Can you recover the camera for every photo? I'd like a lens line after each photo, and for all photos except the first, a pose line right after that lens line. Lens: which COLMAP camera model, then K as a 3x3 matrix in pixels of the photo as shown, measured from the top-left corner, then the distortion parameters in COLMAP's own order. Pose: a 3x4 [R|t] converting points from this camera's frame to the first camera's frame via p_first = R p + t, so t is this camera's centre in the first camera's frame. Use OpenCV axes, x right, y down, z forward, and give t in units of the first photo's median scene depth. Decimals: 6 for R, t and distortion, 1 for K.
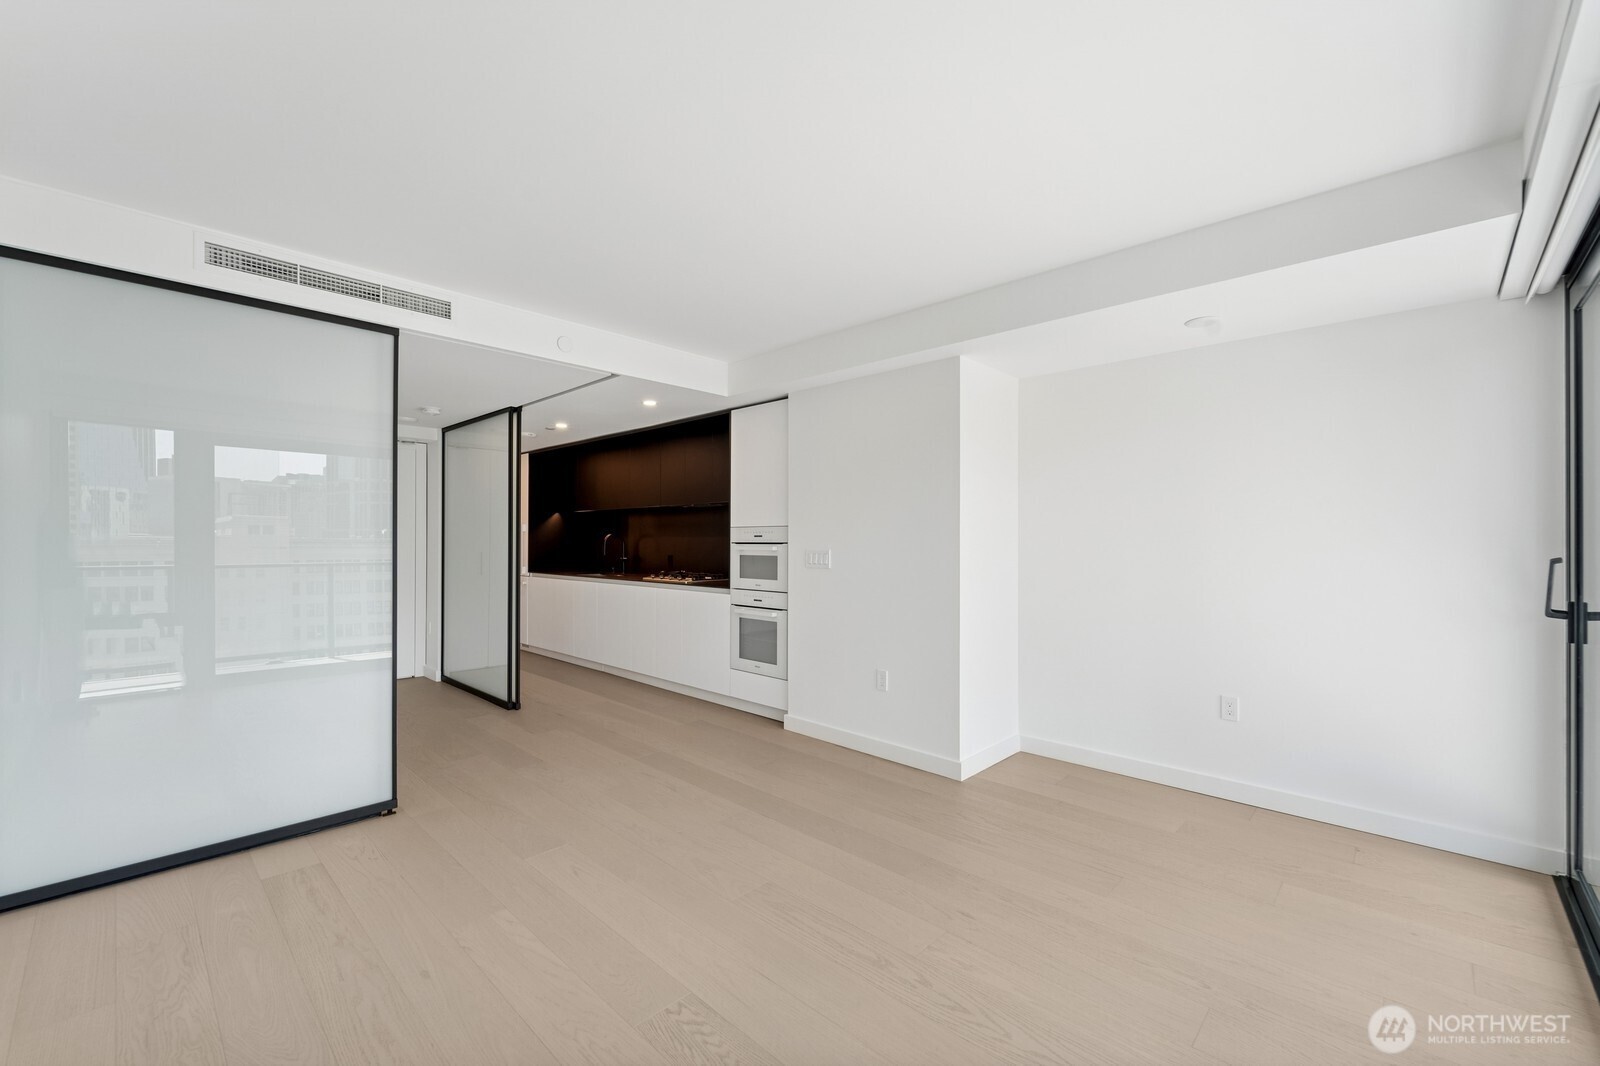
lens RADIAL K [[653.2, 0, 798.1], [0, 653.2, 536.6], [0, 0, 1]] dist [0.000678, -0.000865]
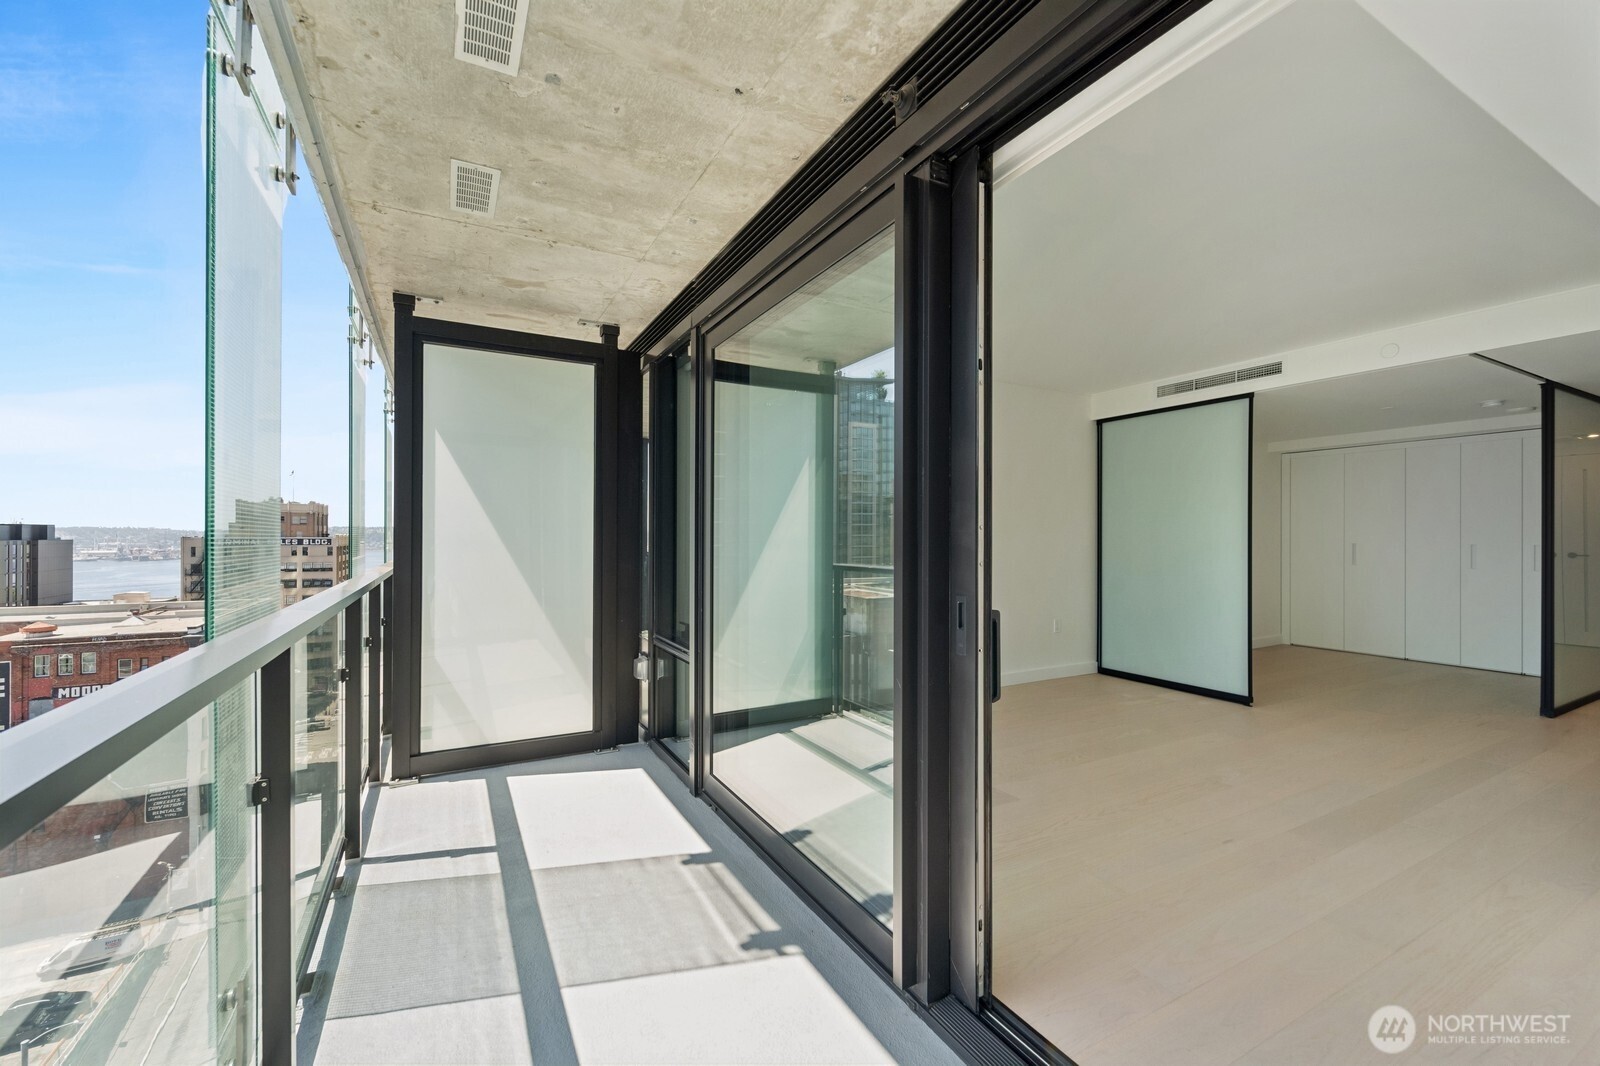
lens RADIAL K [[653.2, 0, 798.1], [0, 653.2, 536.6], [0, 0, 1]] dist [0.000678, -0.000865]
pose [[-0.297136, -0.003256, -0.954830, 1.169692], [0.004803, 0.999976, -0.004905, 0.023378], [0.954823, -0.006043, -0.297113, 0.434496]]
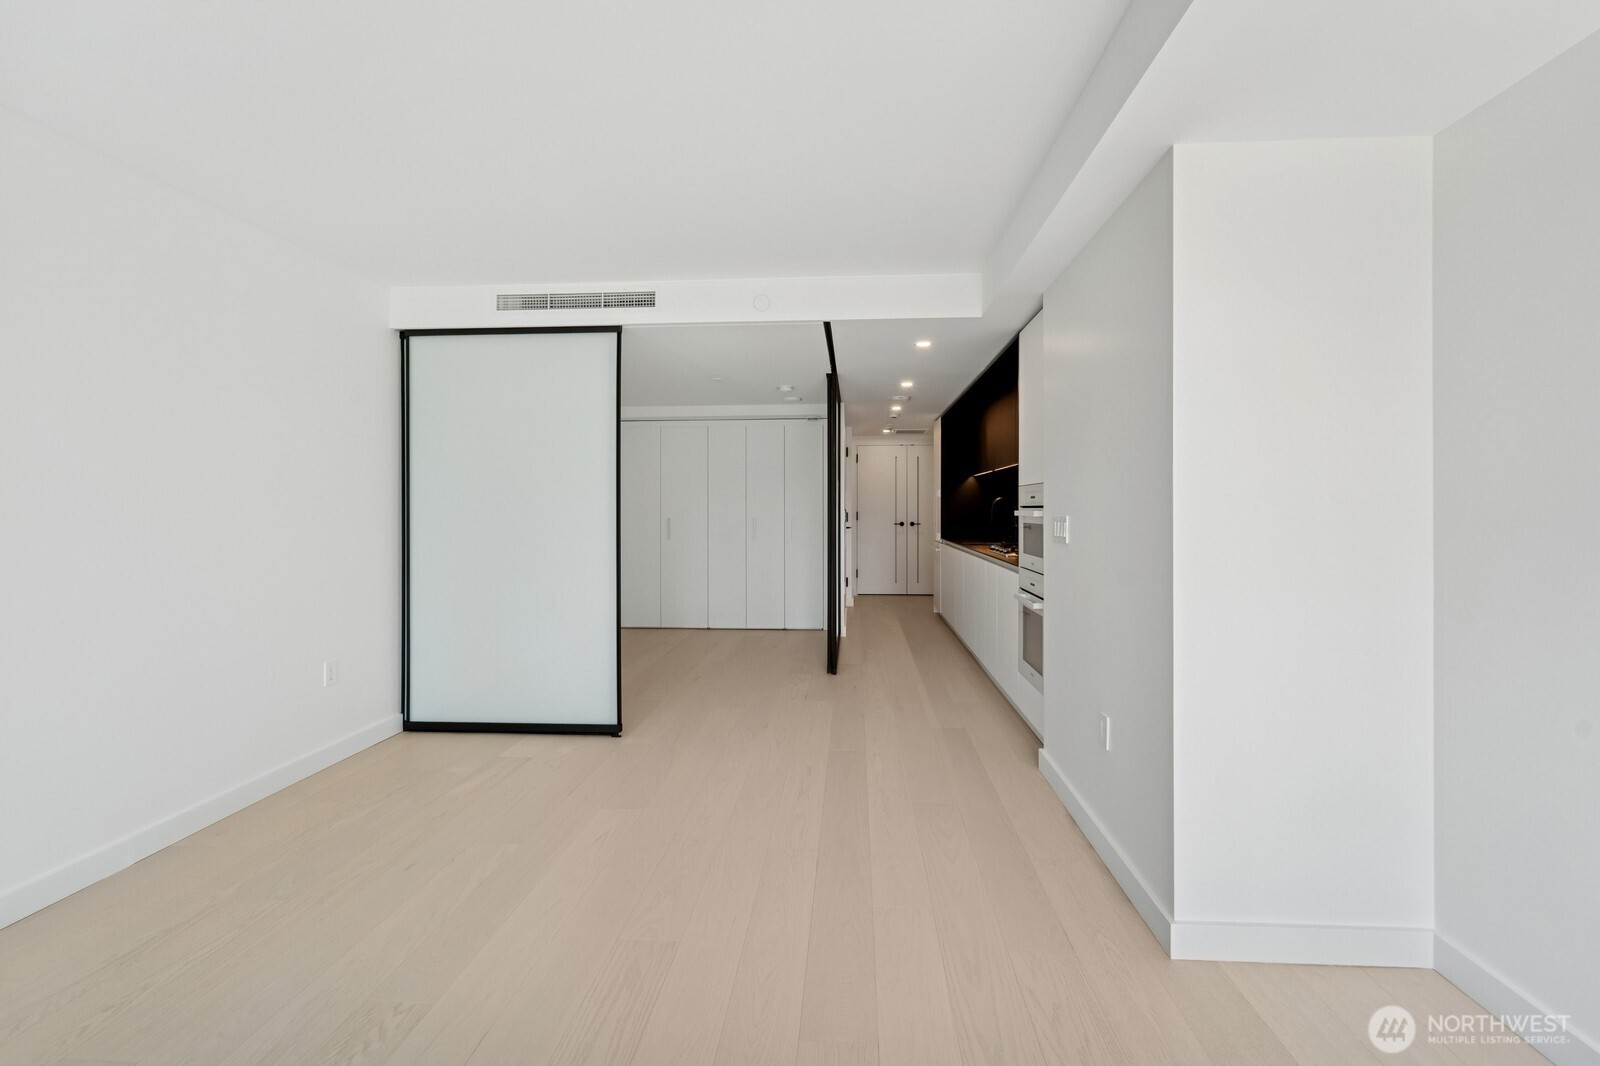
lens RADIAL K [[670.6, 0, 809.4], [0, 670.6, 505.6], [0, 0, 1]] dist [-0.000459, -0.000197]
pose [[0.646775, -0.006255, -0.762655, 0.524822], [0.009861, 0.999951, 0.000161, 0.008455], [0.762617, -0.007624, 0.646805, 0.475984]]
